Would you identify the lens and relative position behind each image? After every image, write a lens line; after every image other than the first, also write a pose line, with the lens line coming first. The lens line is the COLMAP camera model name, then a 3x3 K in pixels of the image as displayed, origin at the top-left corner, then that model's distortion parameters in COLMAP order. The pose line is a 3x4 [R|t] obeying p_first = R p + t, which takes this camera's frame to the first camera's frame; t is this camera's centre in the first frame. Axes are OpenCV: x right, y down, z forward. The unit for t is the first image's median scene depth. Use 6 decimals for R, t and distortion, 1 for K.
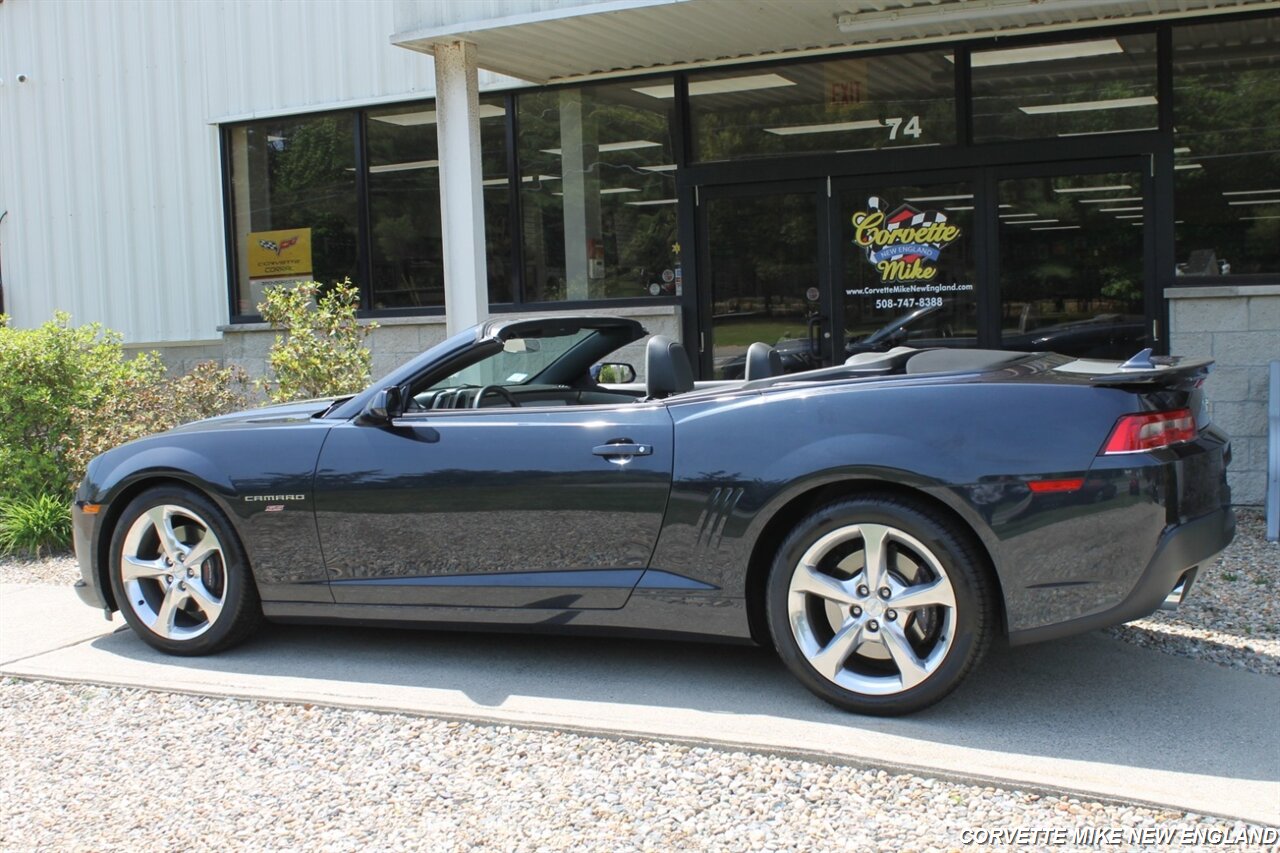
lens RADIAL K [[1463.2, 0, 640.0], [0, 1463.2, 426.5], [0, 0, 1]] dist [-0.106375, 0.118251]
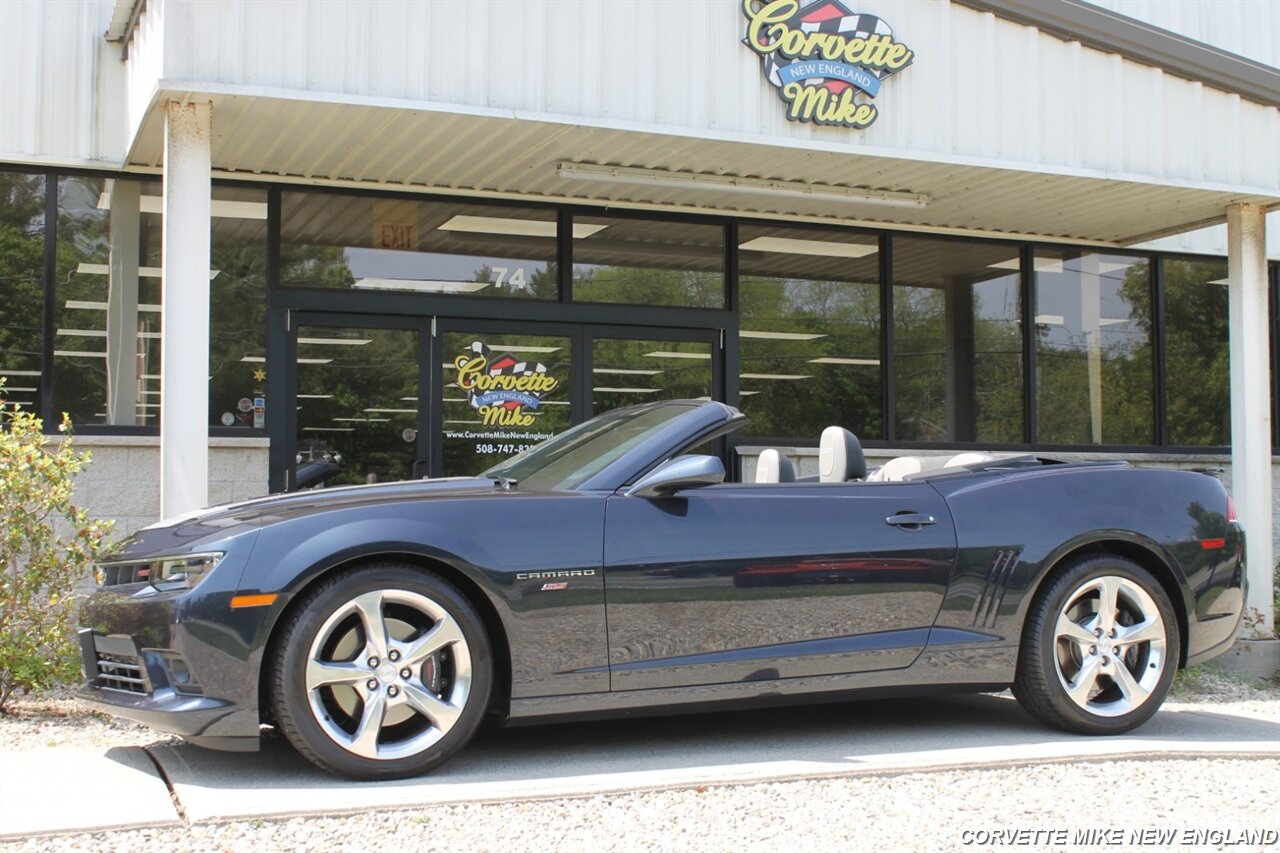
lens RADIAL K [[1618.9, 0, 640.0], [0, 1618.9, 426.5], [0, 0, 1]] dist [-0.072736, 0.058334]
pose [[0.689313, 0.078894, 0.720155, -0.611266], [0.033007, 0.989600, -0.140005, 0.065226], [-0.723712, 0.120278, 0.679540, 0.185310]]
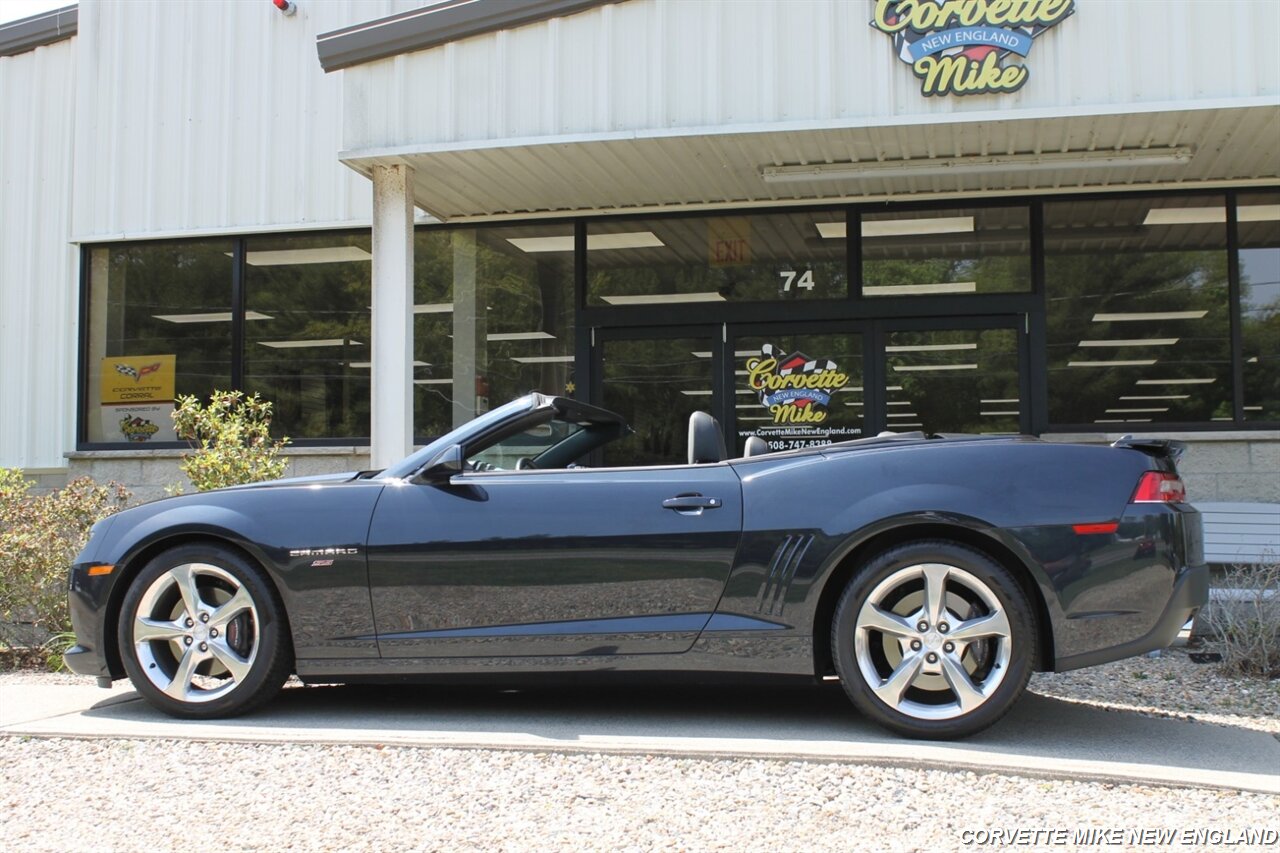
lens RADIAL K [[1552.7, 0, 640.0], [0, 1552.7, 426.5], [0, 0, 1]] dist [-0.086944, 0.097836]
pose [[0.978405, 0.046768, 0.201337, -0.168311], [-0.016268, 0.988468, -0.150553, 0.079339], [-0.206057, 0.144026, 0.967883, -0.068247]]
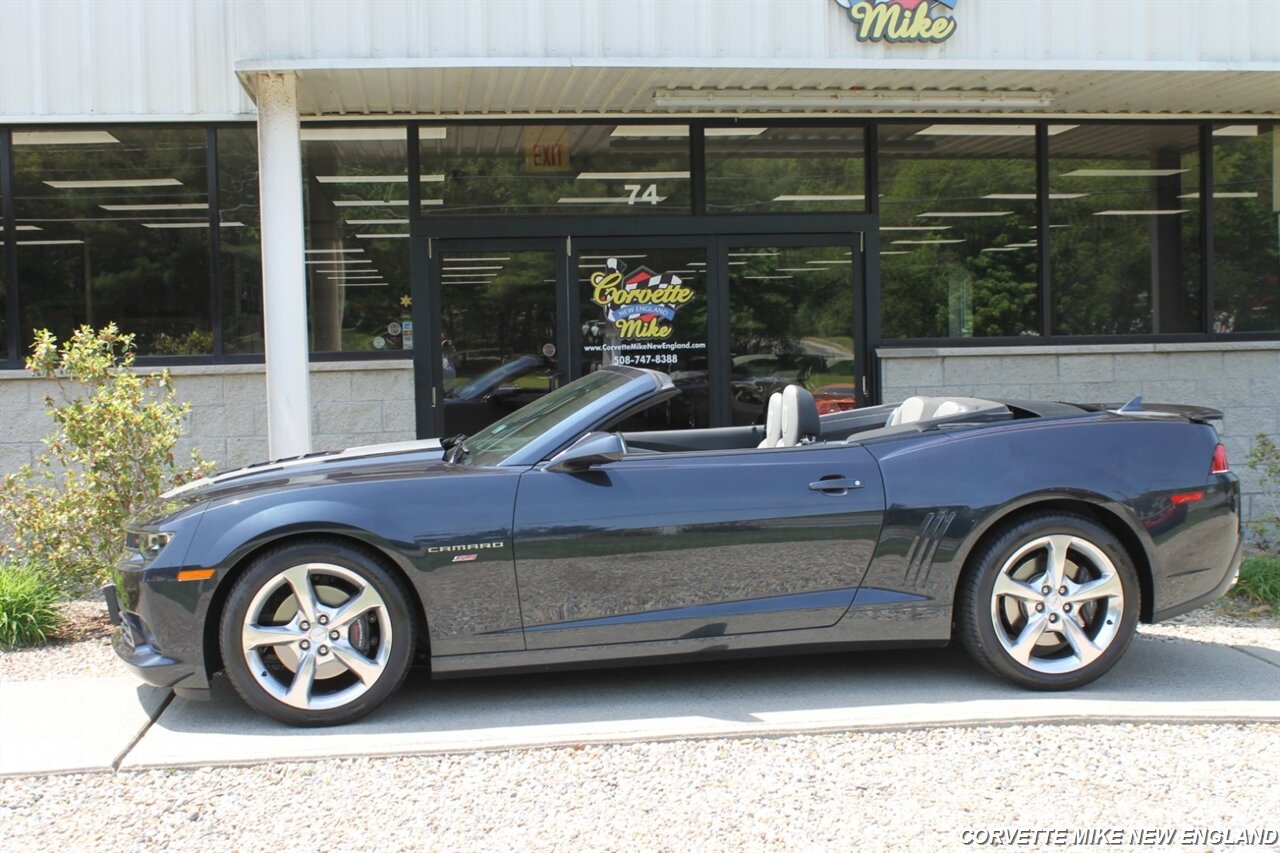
lens RADIAL K [[1618.9, 0, 640.0], [0, 1618.9, 426.5], [0, 0, 1]] dist [-0.072736, 0.058334]
pose [[0.852010, -0.007248, 0.523475, -0.472517], [0.031264, 0.998824, -0.037054, 0.007744], [-0.522591, 0.047936, 0.851235, 0.005344]]
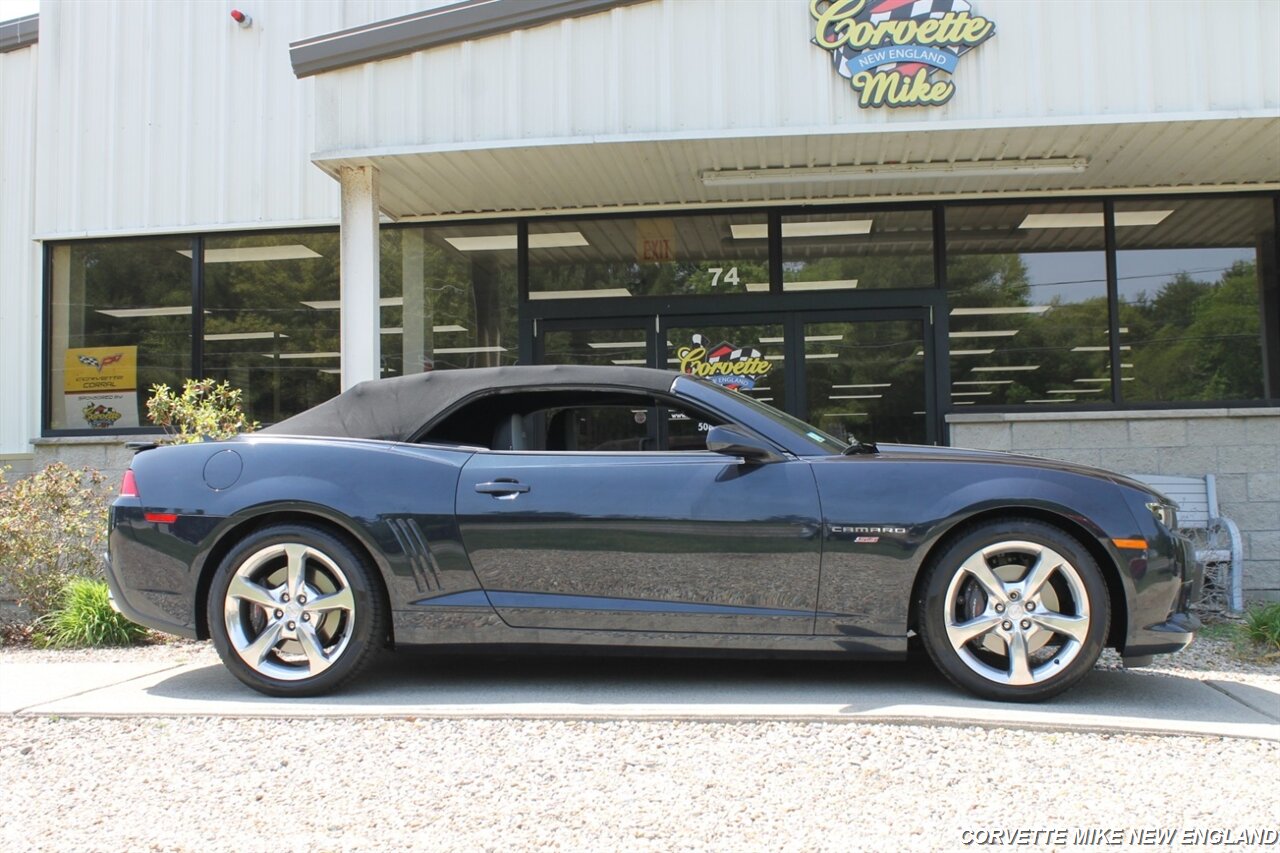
lens RADIAL K [[1377.2, 0, 640.0], [0, 1377.2, 426.5], [0, 0, 1]] dist [-0.118155, 0.127534]
pose [[0.953112, 0.037165, 0.300327, -0.227705], [0.005500, 0.990139, -0.139983, 0.073966], [-0.302568, 0.135071, 0.943509, -0.008893]]
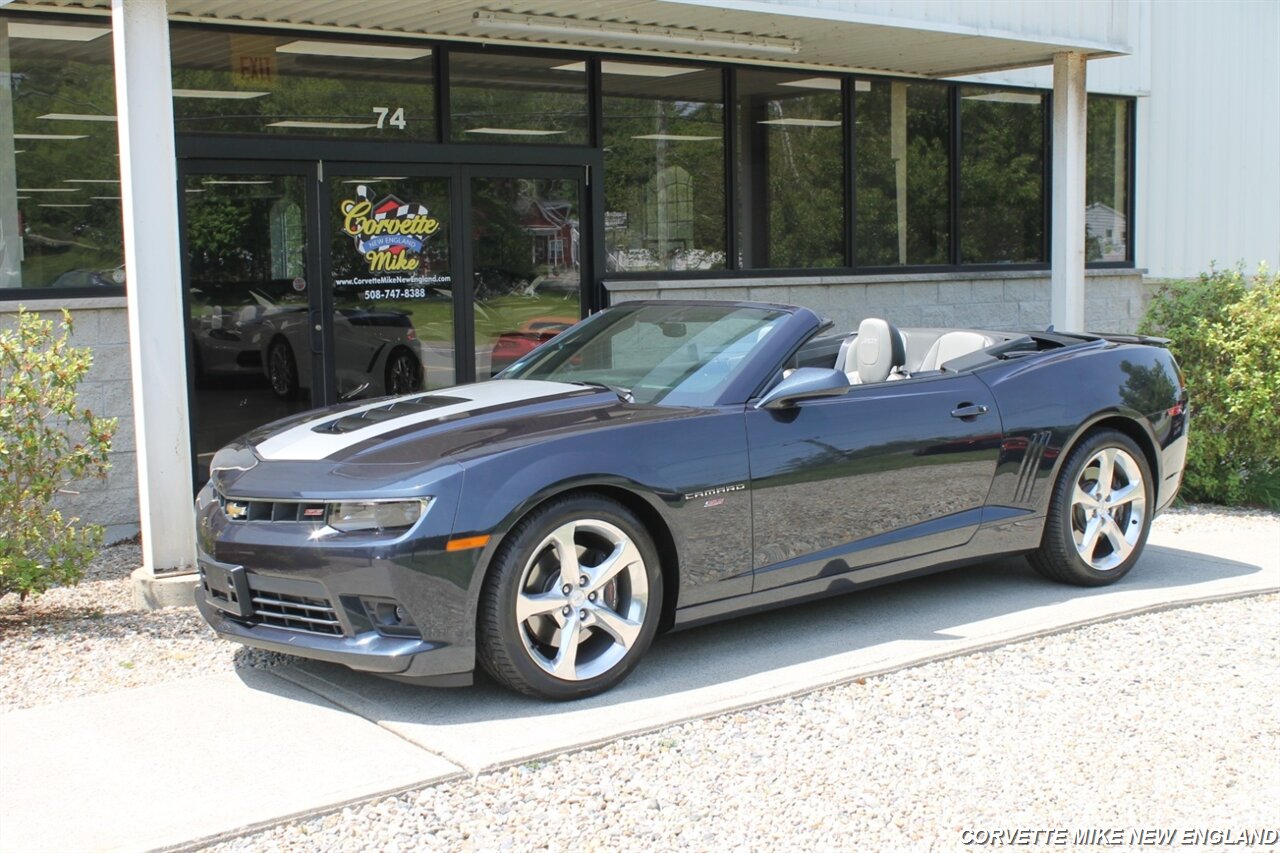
lens RADIAL K [[1628.4, 0, 640.0], [0, 1628.4, 426.5], [0, 0, 1]] dist [-0.080404, 0.071957]
pose [[0.476238, -0.061570, 0.877158, -0.782192], [0.069938, 0.997038, 0.032013, -0.019665], [-0.876531, 0.046101, 0.479133, 0.351967]]
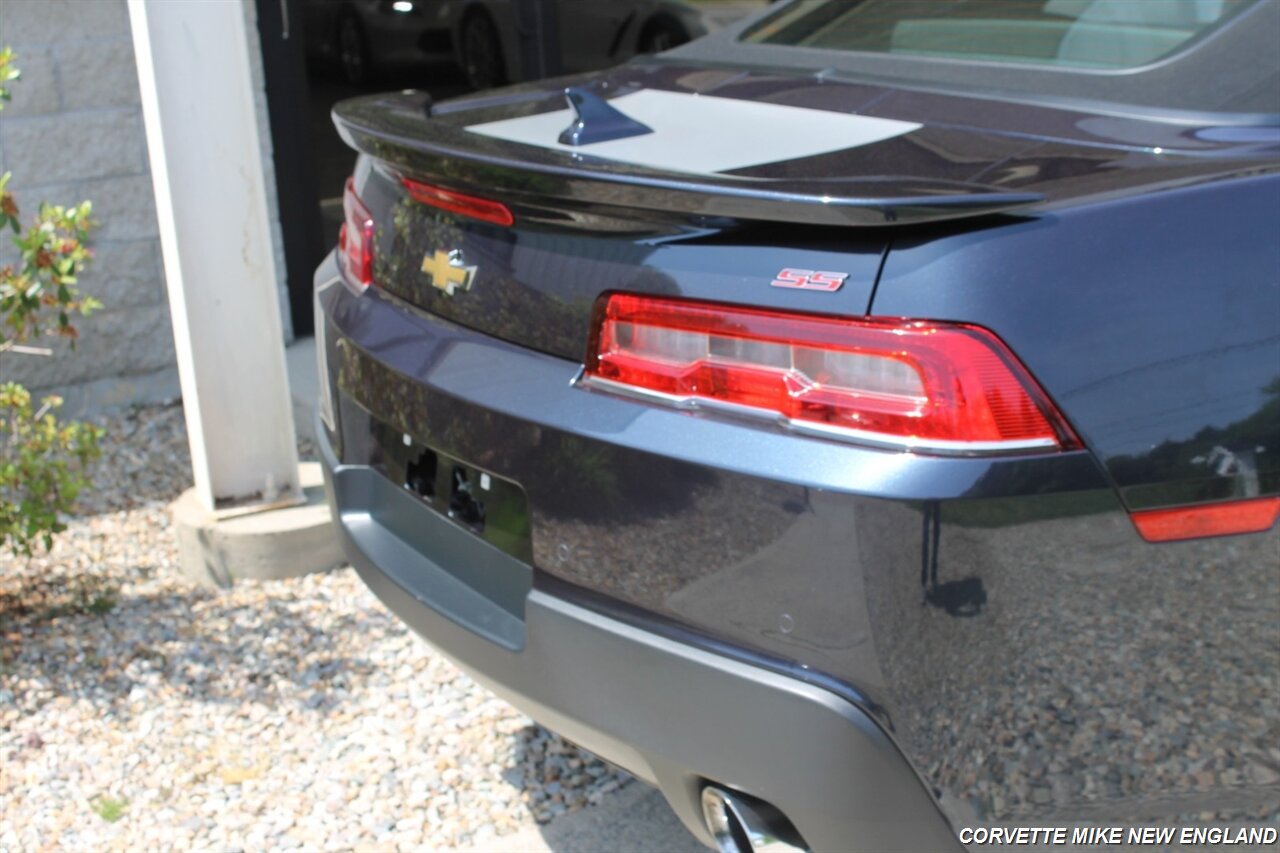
lens RADIAL K [[1895.5, 0, 706.8], [0, 1895.5, 425.2], [0, 0, 1]] dist [-0.118076, 0.046812]
pose [[0.567960, -0.210079, 0.795794, -0.453137], [0.096815, 0.977217, 0.188875, -0.034647], [-0.817342, -0.030229, 0.575359, 0.619981]]
